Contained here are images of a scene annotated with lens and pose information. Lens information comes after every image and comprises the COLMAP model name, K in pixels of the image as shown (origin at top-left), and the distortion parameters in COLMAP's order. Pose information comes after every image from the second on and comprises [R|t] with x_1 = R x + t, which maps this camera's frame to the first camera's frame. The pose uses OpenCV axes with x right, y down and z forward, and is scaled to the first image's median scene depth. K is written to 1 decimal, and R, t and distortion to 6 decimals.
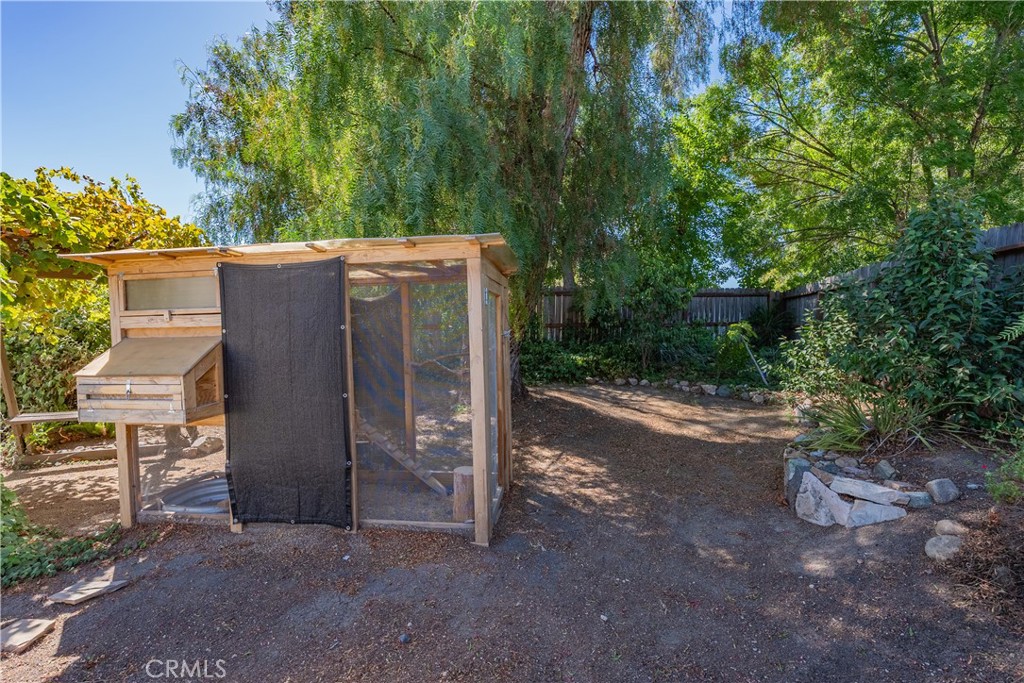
lens RADIAL K [[464.4, 0, 514.3], [0, 464.4, 338.8], [0, 0, 1]] dist [-0.011395, 0.004816]
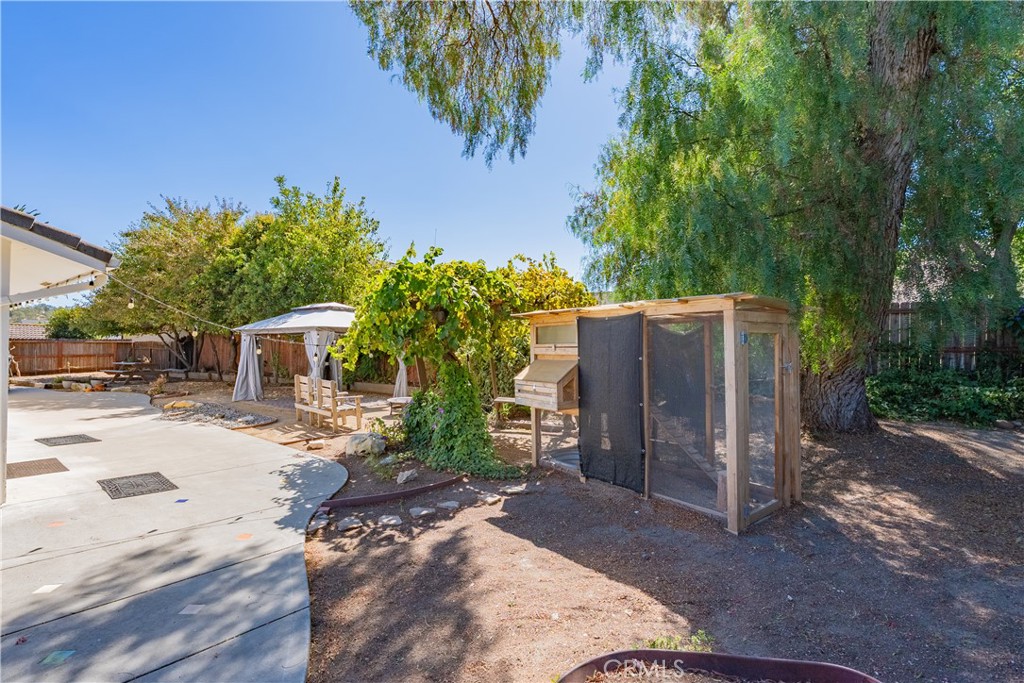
lens RADIAL K [[464.4, 0, 514.3], [0, 464.4, 338.8], [0, 0, 1]] dist [-0.011395, 0.004816]
pose [[0.694088, 0.004925, -0.719873, 0.403536], [-0.023741, 0.999589, -0.016052, -0.052555], [0.719498, 0.028232, 0.693920, -0.318042]]
